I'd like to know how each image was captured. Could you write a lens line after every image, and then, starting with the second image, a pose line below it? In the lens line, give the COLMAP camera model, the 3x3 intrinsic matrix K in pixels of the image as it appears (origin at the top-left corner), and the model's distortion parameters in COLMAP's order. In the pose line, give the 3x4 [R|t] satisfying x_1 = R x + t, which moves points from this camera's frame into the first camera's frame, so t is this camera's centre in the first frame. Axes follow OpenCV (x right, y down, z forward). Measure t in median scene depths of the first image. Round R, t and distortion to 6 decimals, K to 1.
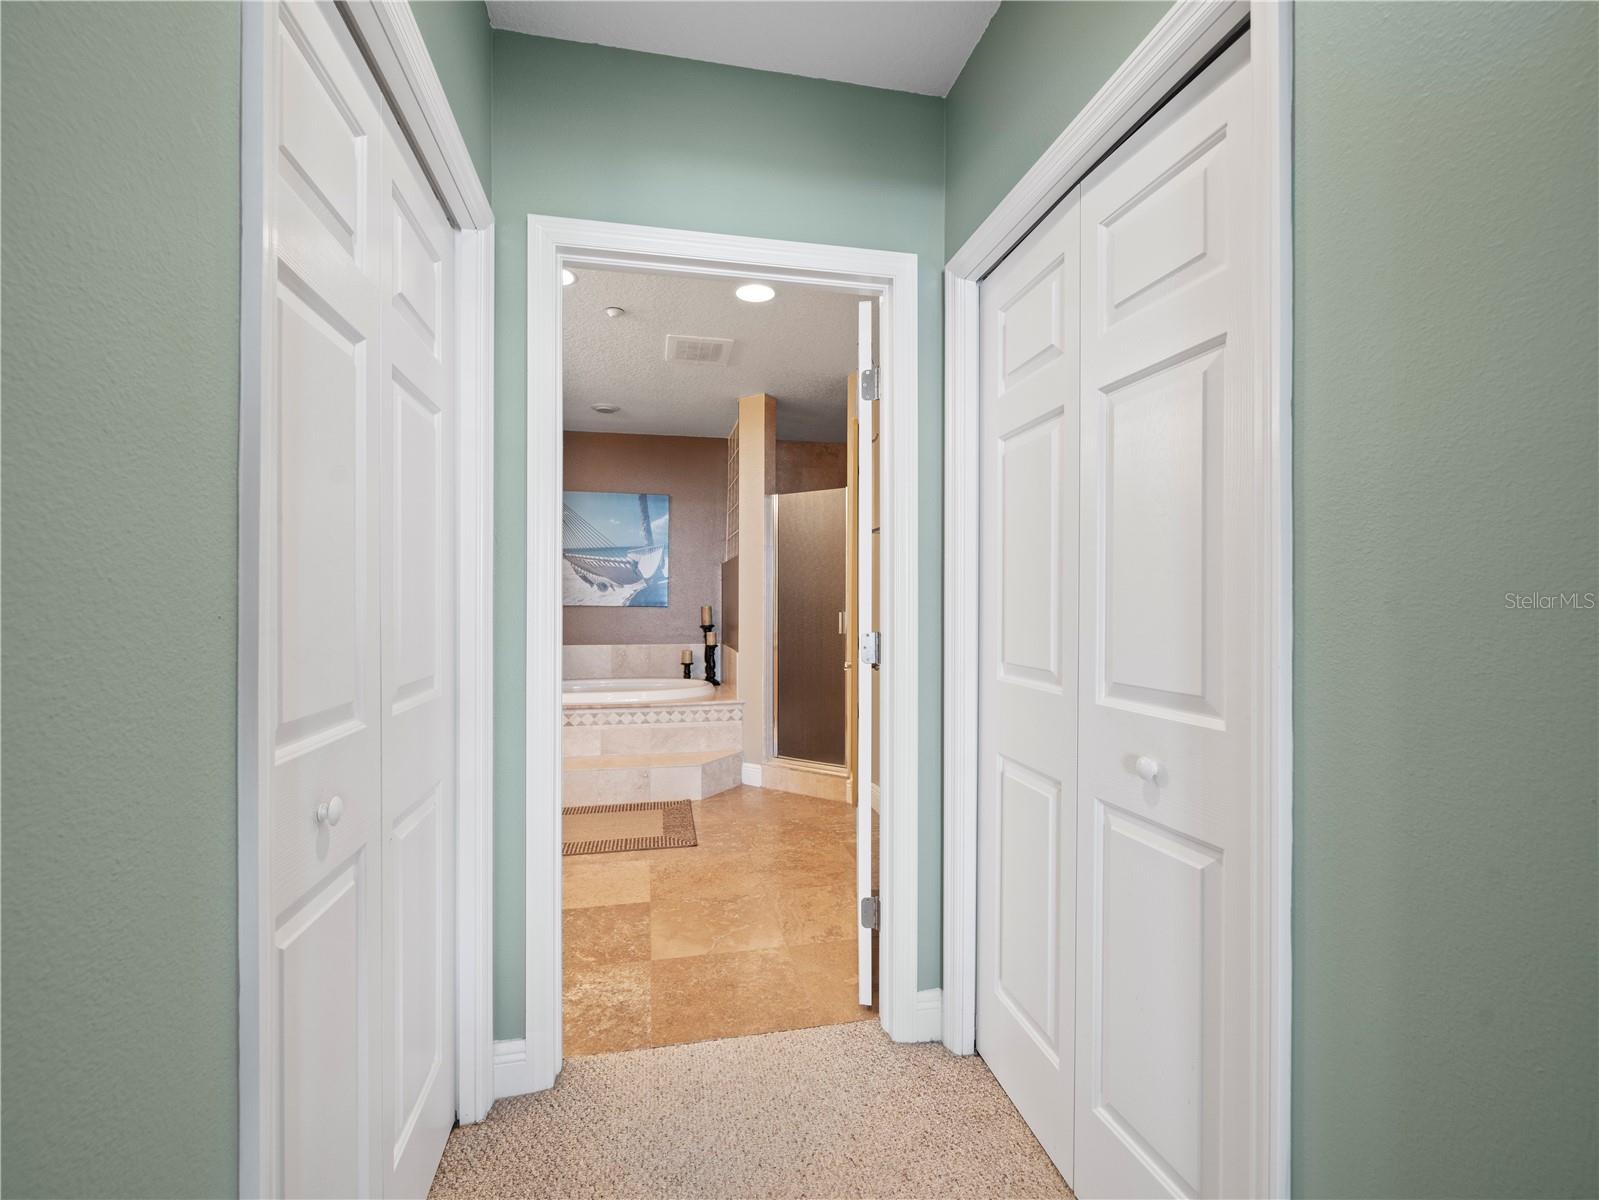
lens RADIAL K [[671.3, 0, 795.2], [0, 671.3, 597.1], [0, 0, 1]] dist [-0.001531, 0.000219]
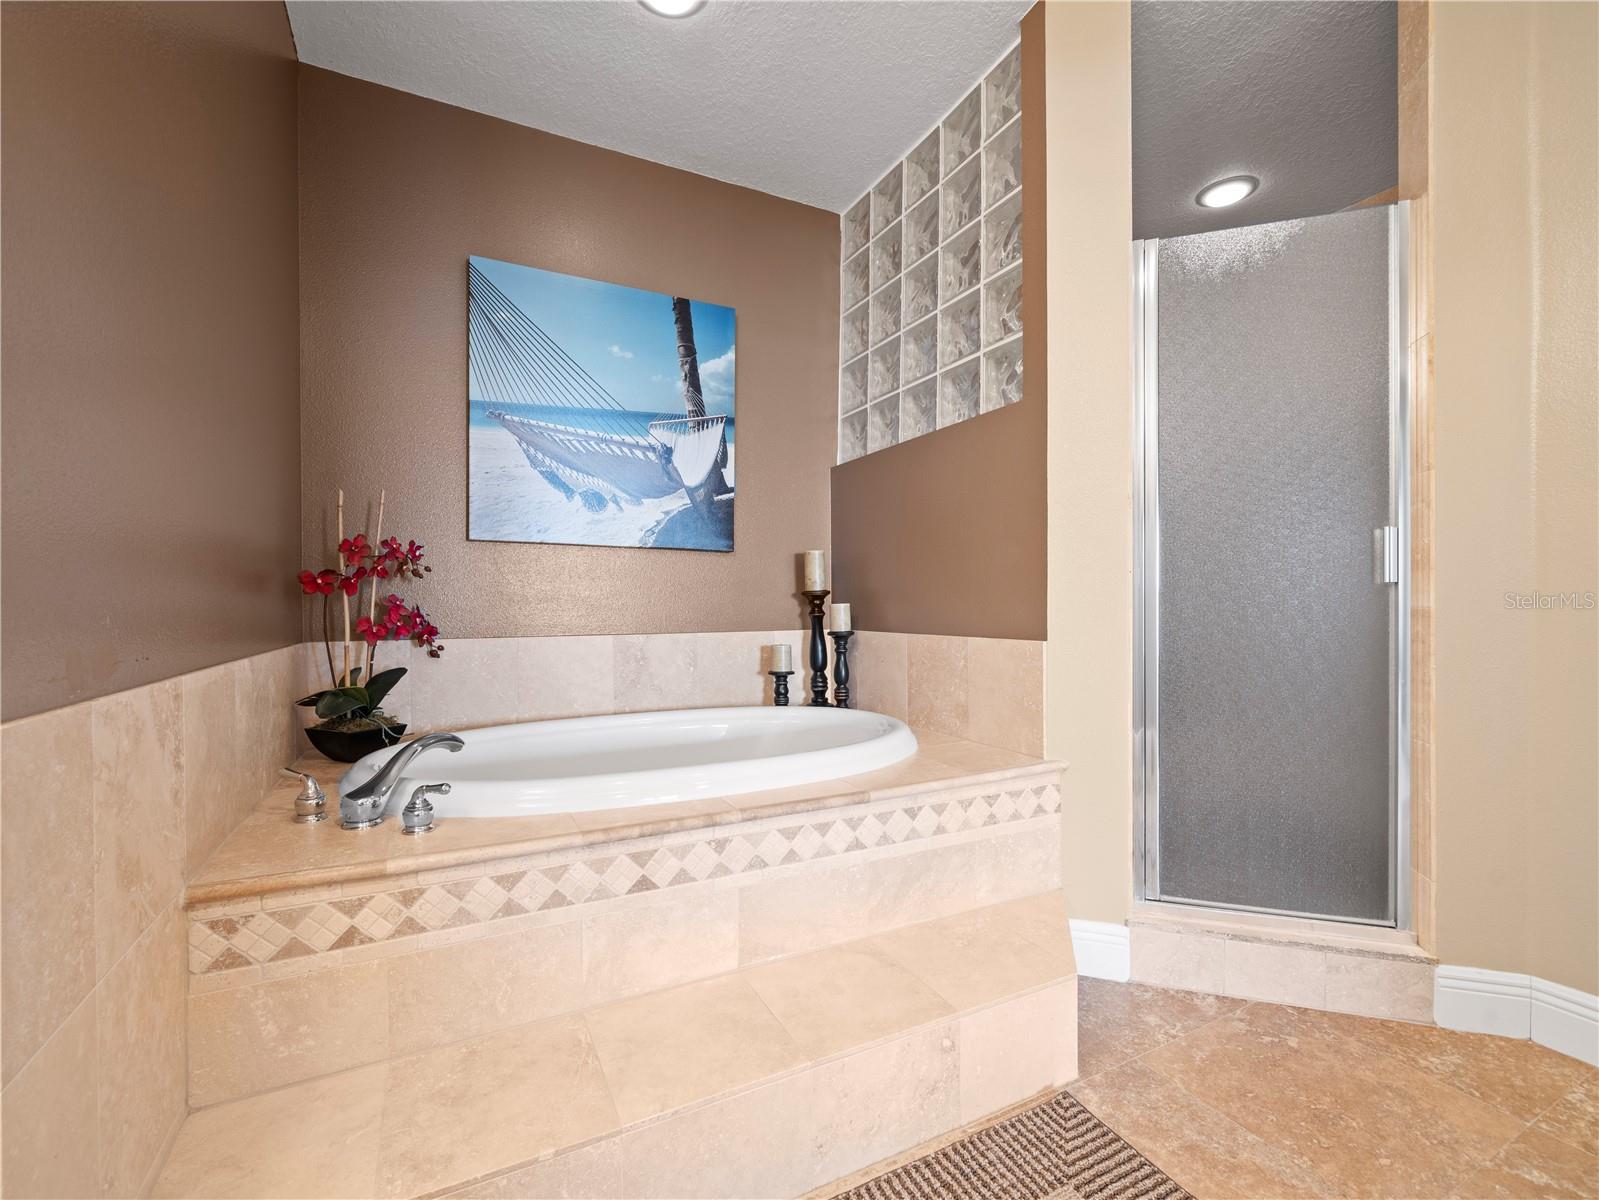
lens RADIAL K [[690.6, 0, 792.1], [0, 690.6, 606.9], [0, 0, 1]] dist [-0.002535, 0.000174]
pose [[0.967216, -0.007378, 0.253849, -0.278098], [0.004984, 0.999937, 0.010074, 0.048843], [-0.253907, -0.008478, 0.967191, 0.542243]]
